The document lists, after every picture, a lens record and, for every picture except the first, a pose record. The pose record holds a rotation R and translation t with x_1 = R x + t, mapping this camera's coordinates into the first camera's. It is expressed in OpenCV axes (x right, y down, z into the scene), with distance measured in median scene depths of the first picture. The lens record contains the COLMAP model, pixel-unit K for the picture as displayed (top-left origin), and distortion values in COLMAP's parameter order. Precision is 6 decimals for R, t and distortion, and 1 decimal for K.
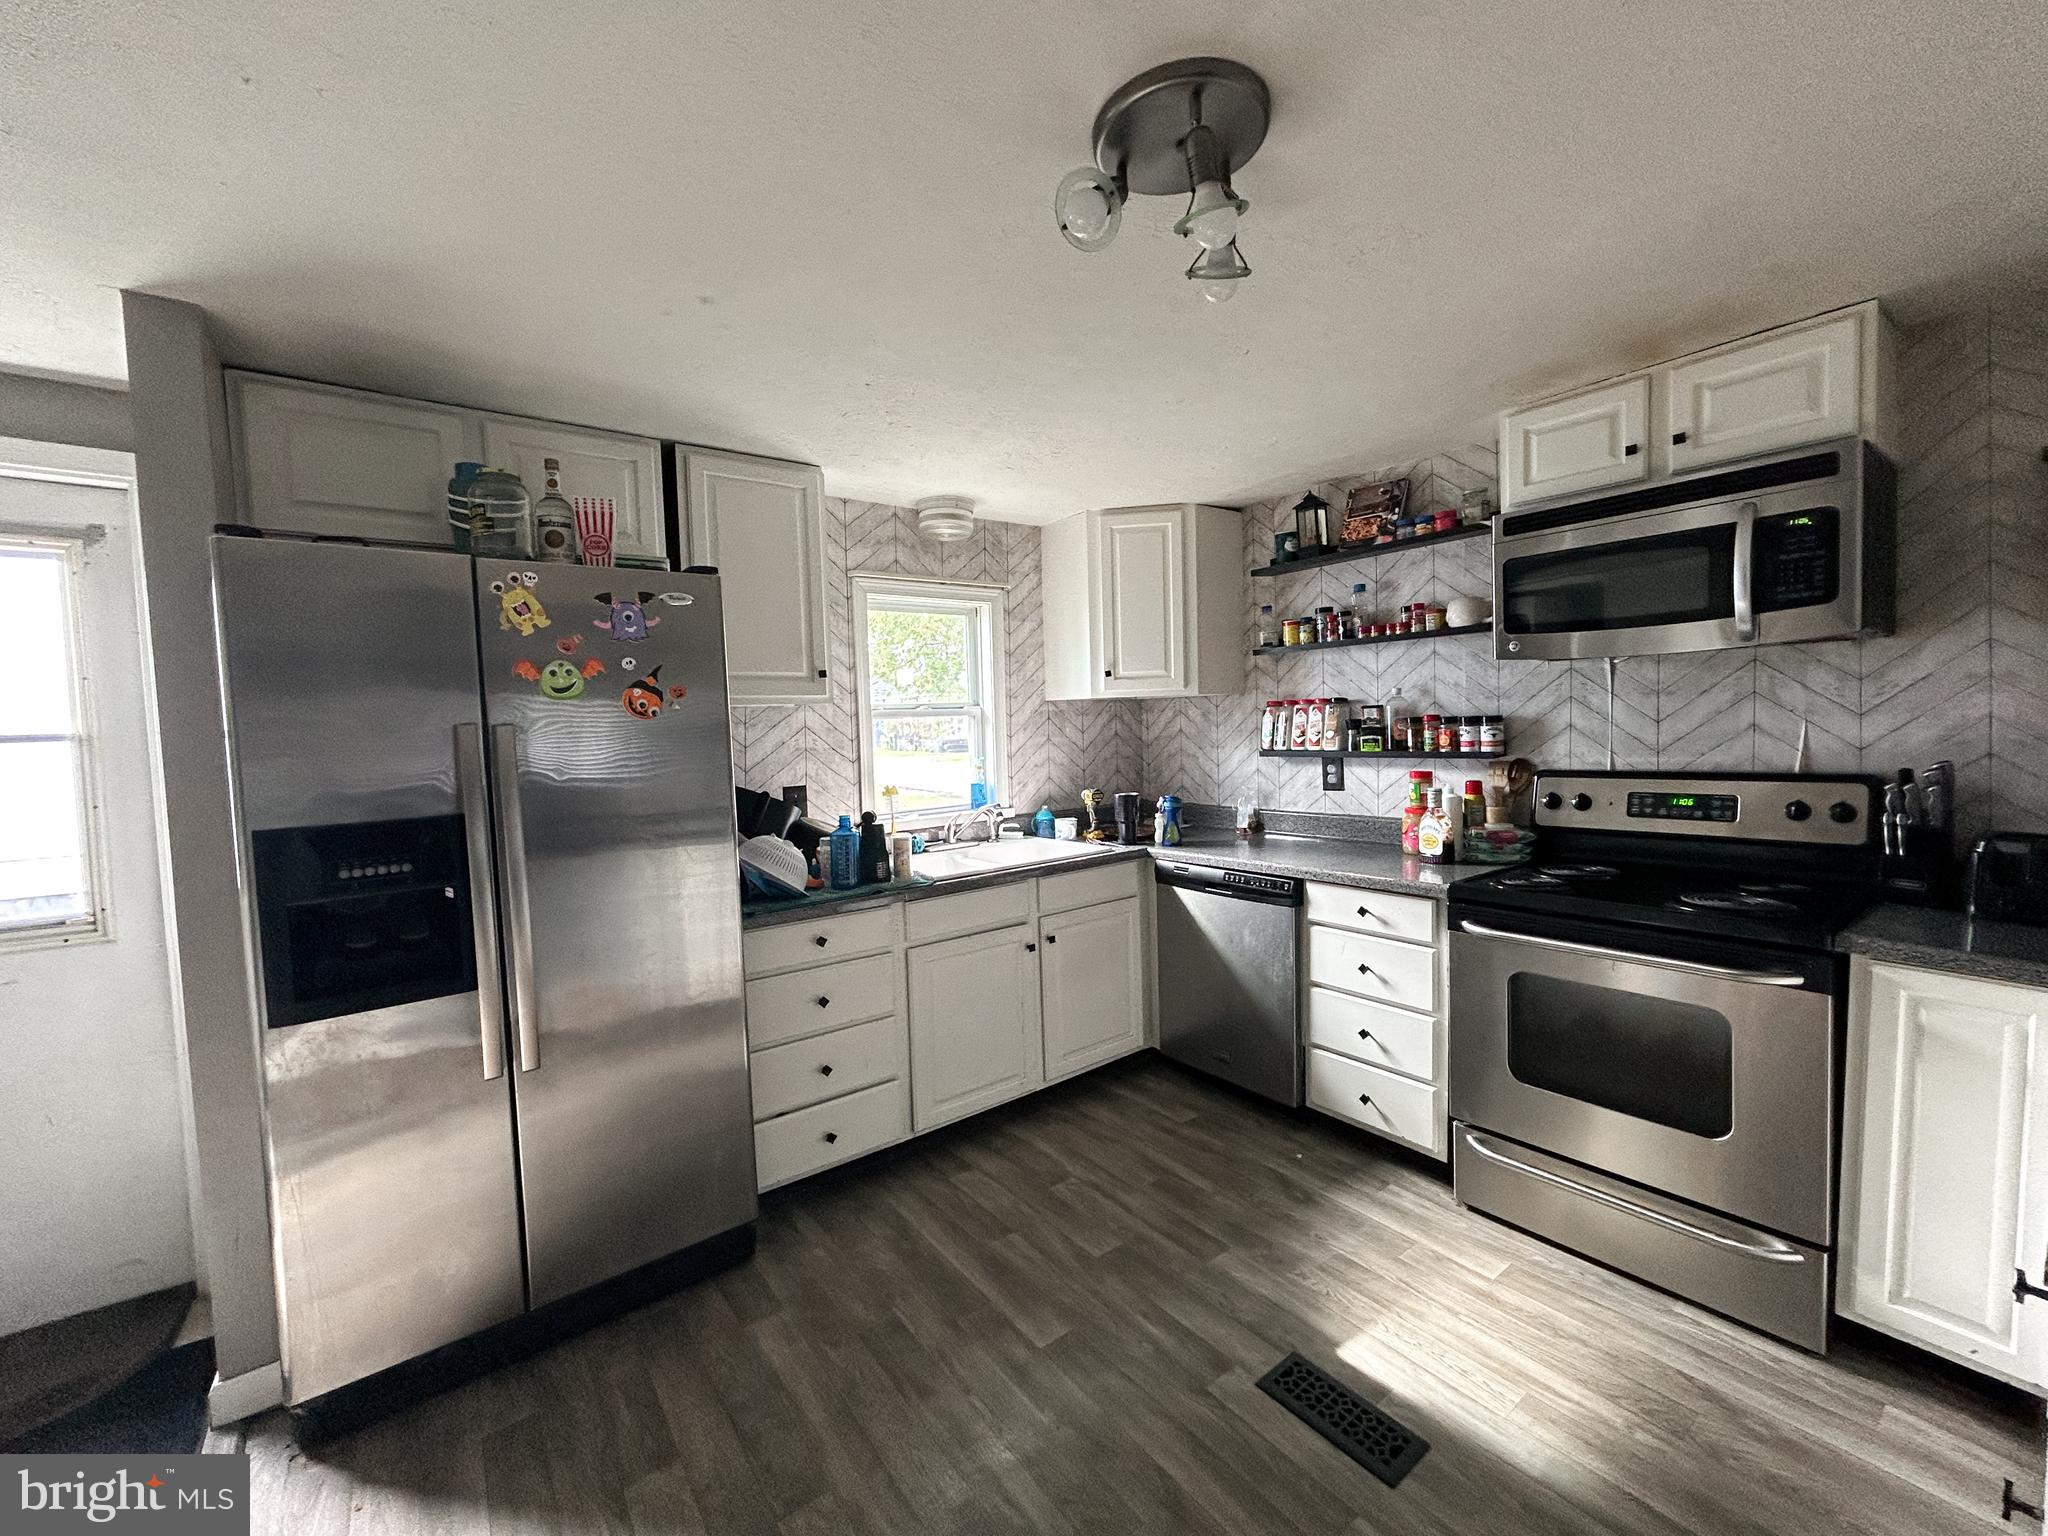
lens RADIAL K [[821.4, 0, 1020.2], [0, 821.4, 768.6], [0, 0, 1]] dist [0.001315, 0.000768]
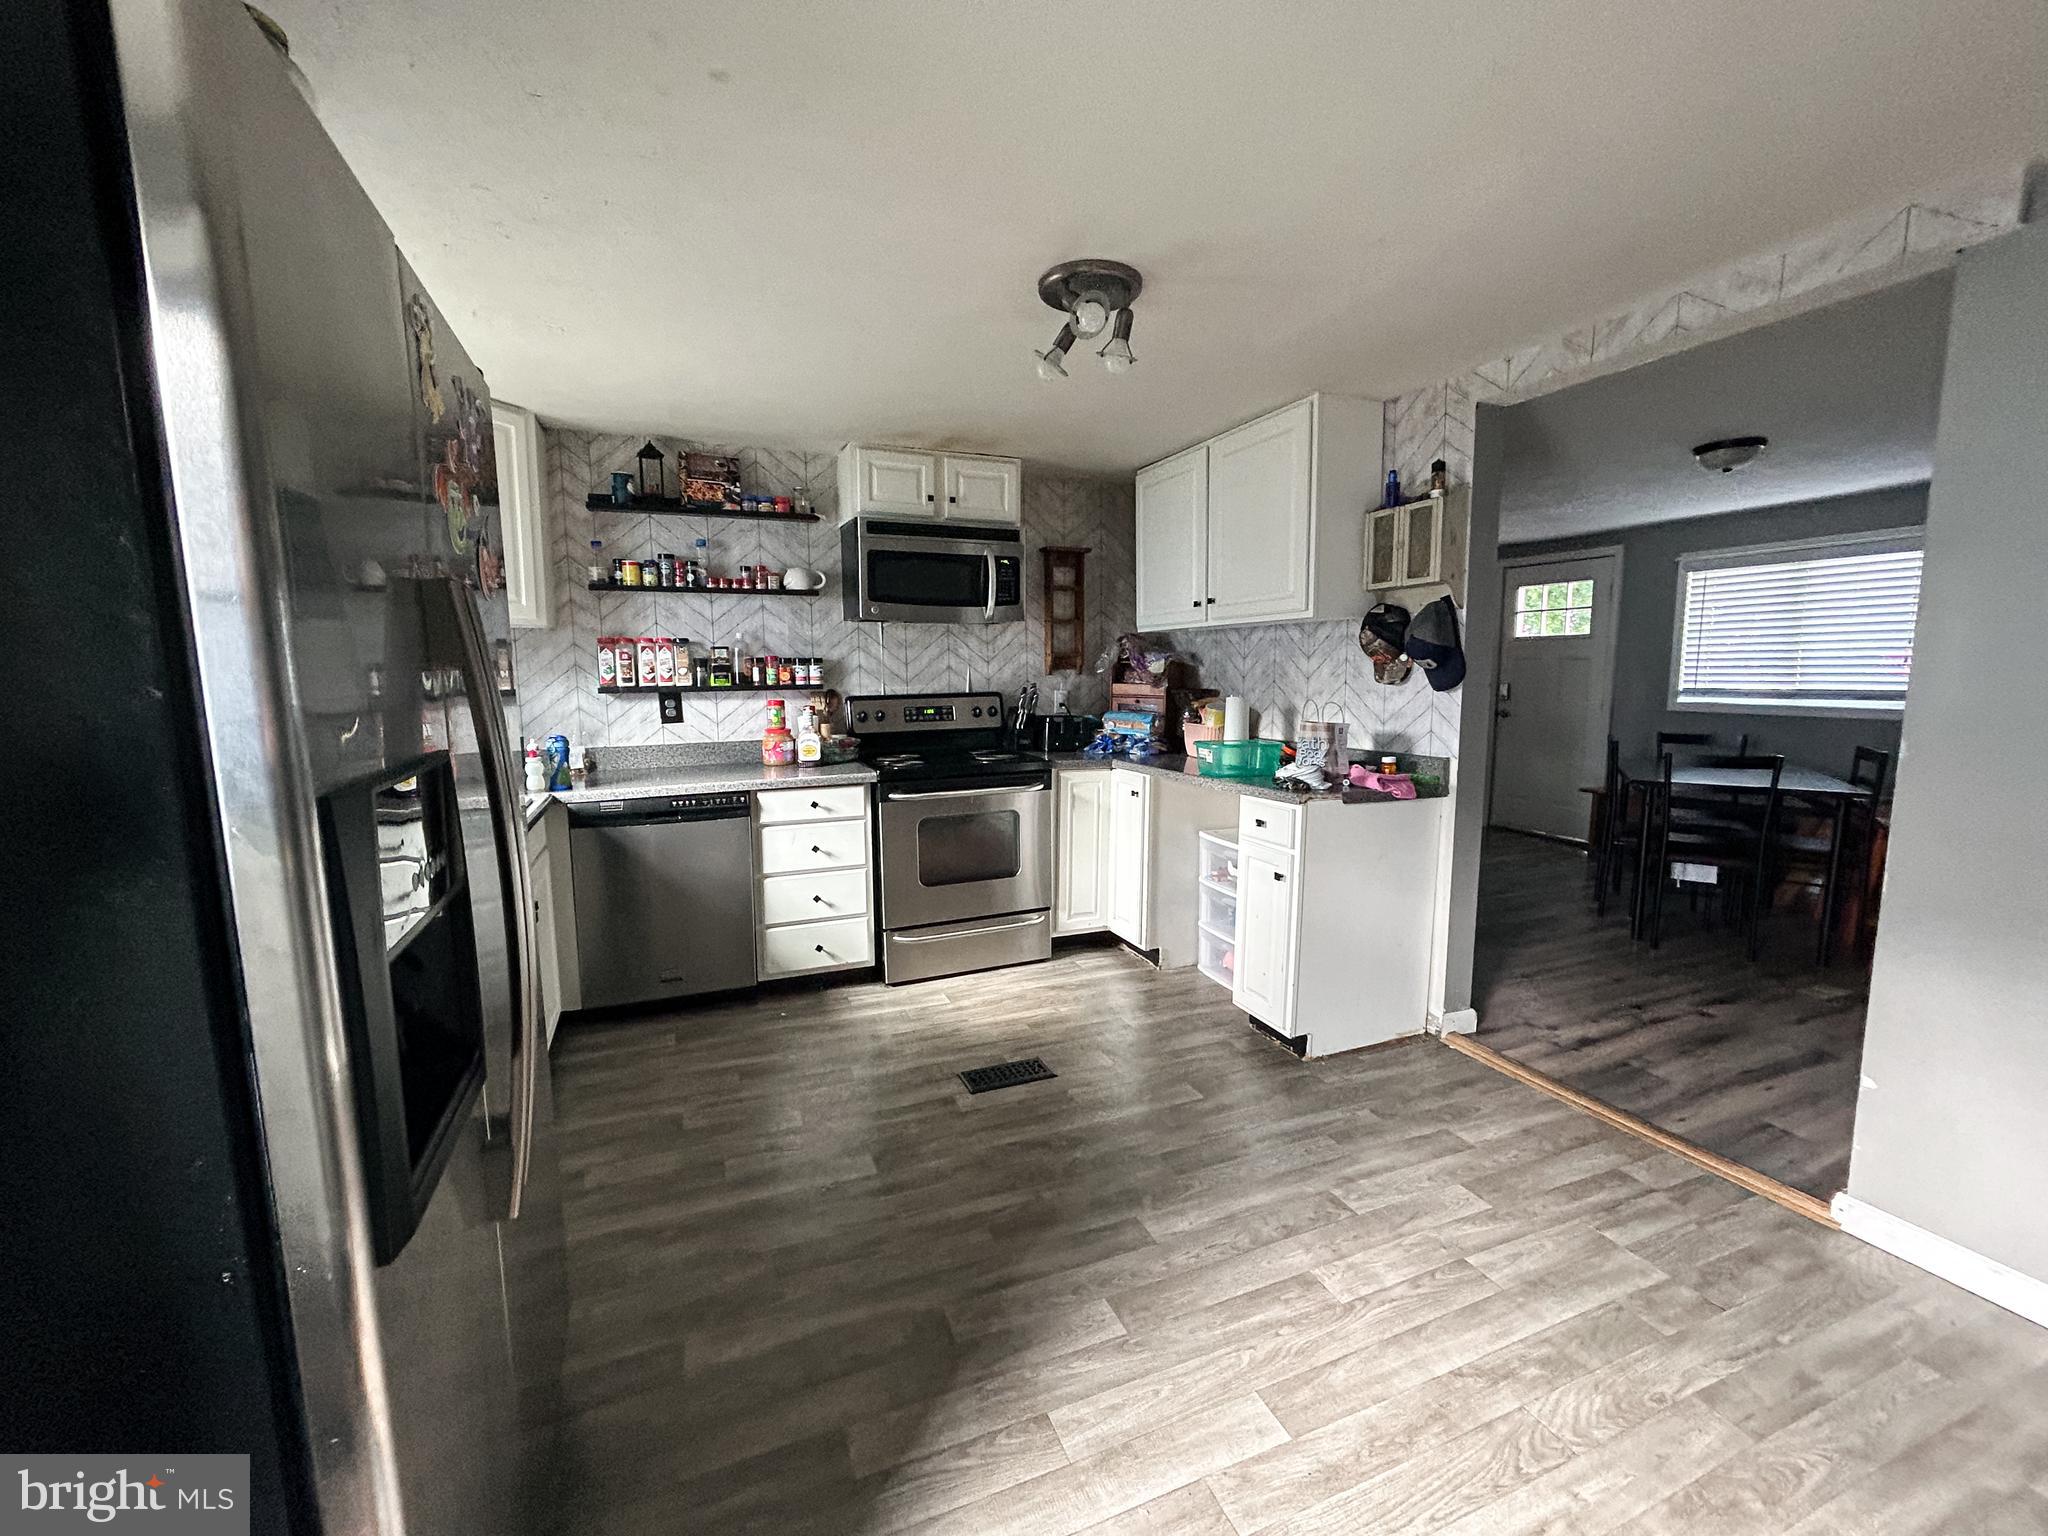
lens RADIAL K [[821.4, 0, 1012.0], [0, 821.4, 769.2], [0, 0, 1]] dist [0.001315, 0.000768]
pose [[0.264389, -0.091467, 0.960069, -0.670351], [0.049531, 0.995466, 0.081199, 0.025333], [-0.963143, 0.026085, 0.267721, 0.317879]]
